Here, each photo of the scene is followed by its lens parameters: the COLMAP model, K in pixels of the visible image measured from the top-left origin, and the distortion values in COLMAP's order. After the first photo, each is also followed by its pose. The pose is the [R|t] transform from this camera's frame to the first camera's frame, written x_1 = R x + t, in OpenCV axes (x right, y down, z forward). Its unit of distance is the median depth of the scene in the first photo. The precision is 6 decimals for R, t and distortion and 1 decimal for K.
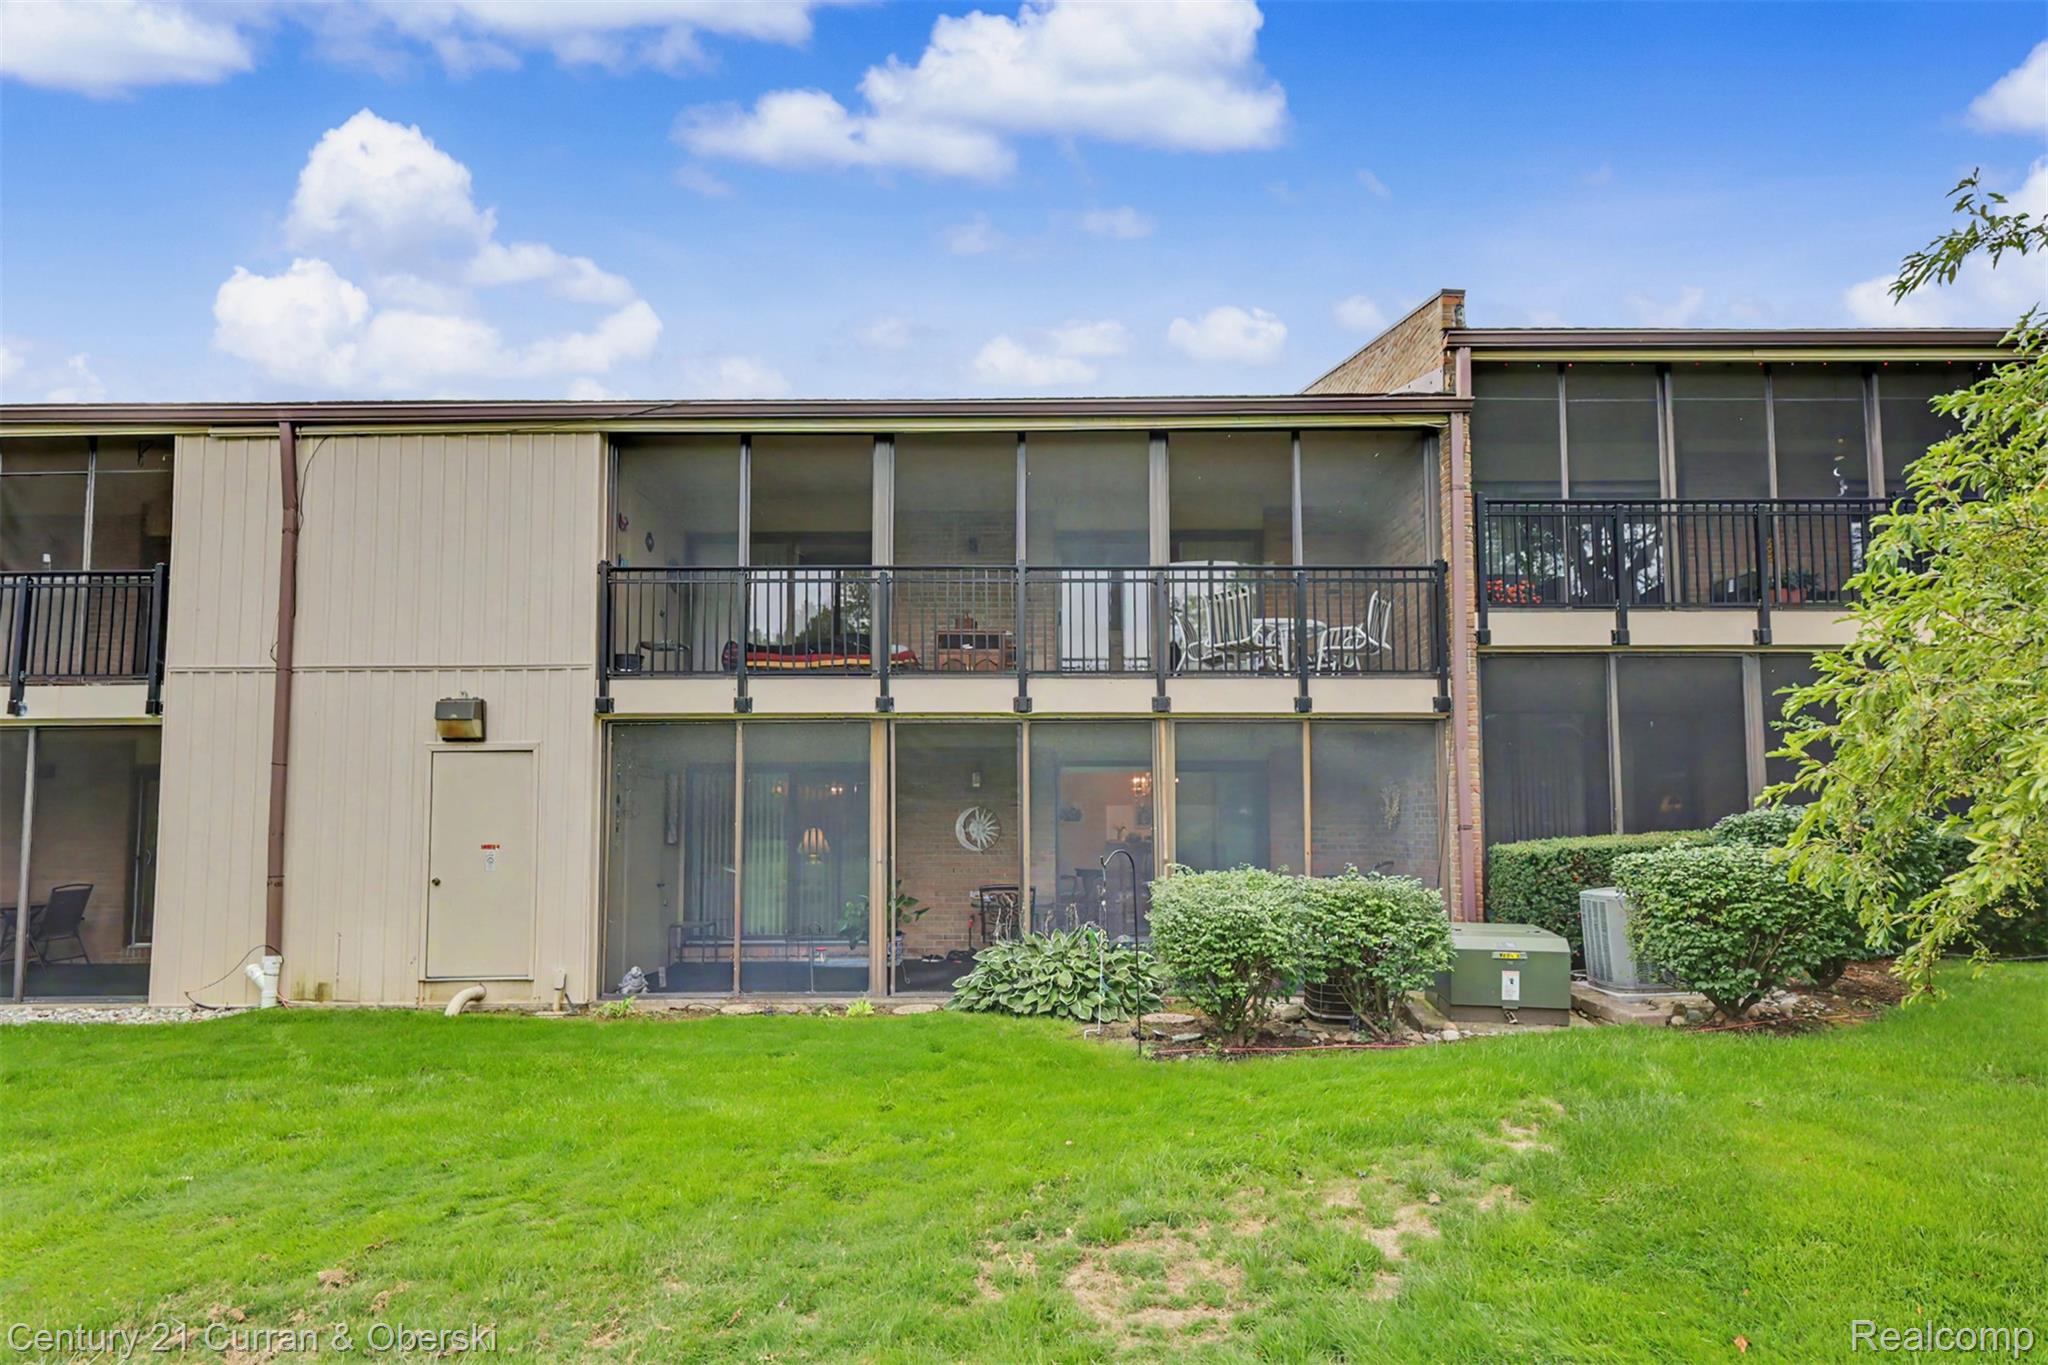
lens RADIAL K [[1034.0, 0, 1021.7], [0, 1034.0, 766.9], [0, 0, 1]] dist [0.006789, 0.001200]
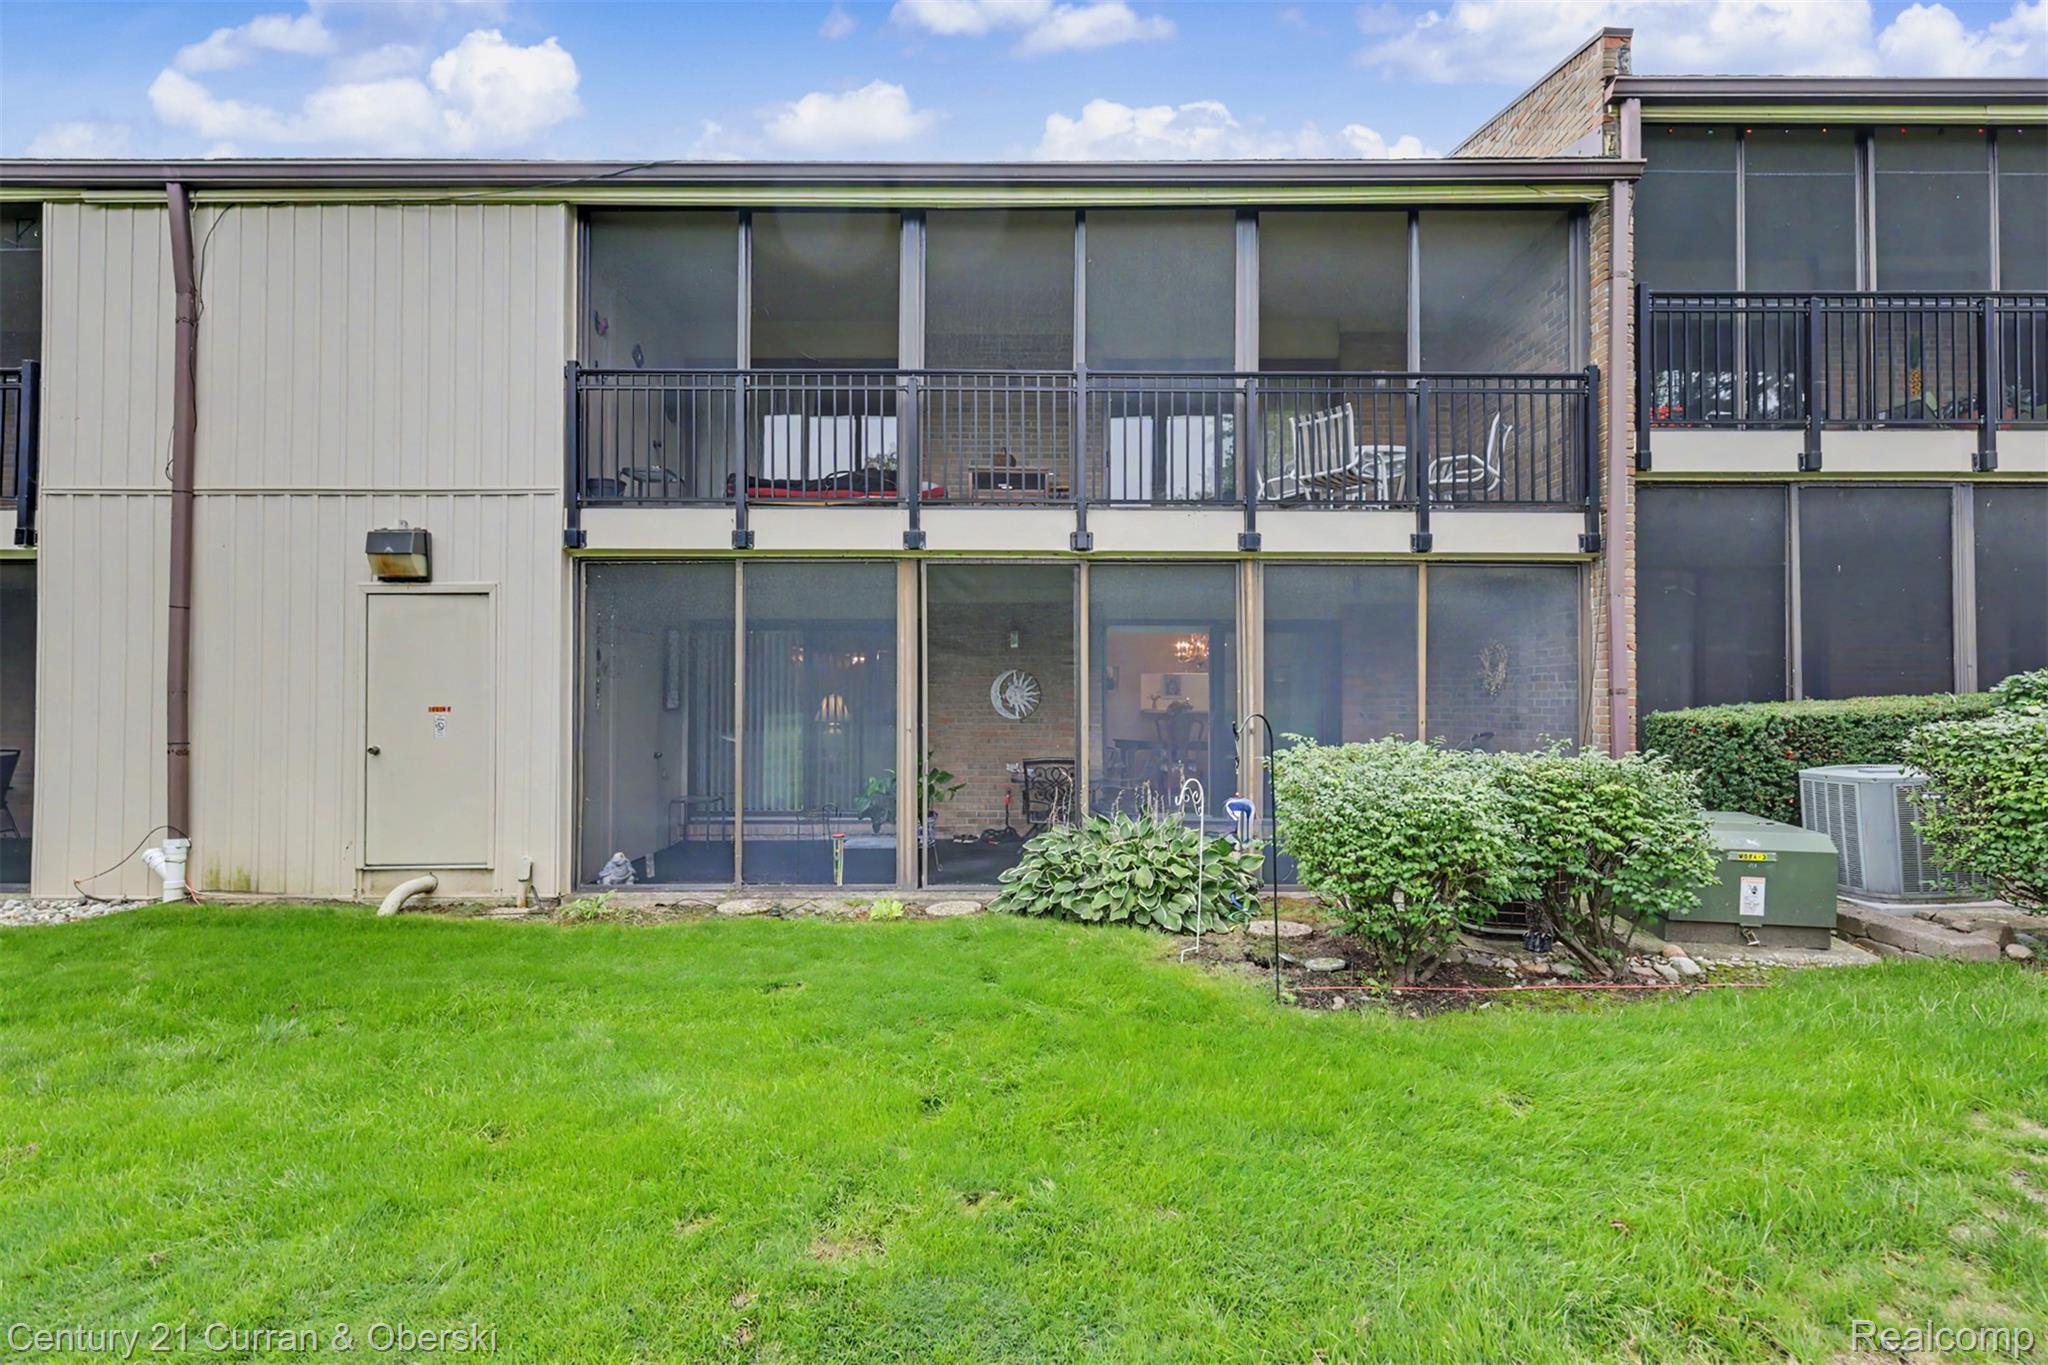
lens RADIAL K [[903.4, 0, 1024.8], [0, 903.4, 692.0], [0, 0, 1]] dist [0.003594, -0.000412]
pose [[0.999979, 0.005270, 0.003793, -0.046827], [-0.005438, 0.998934, 0.045840, 0.027459], [-0.003547, -0.045860, 0.998942, 0.274042]]
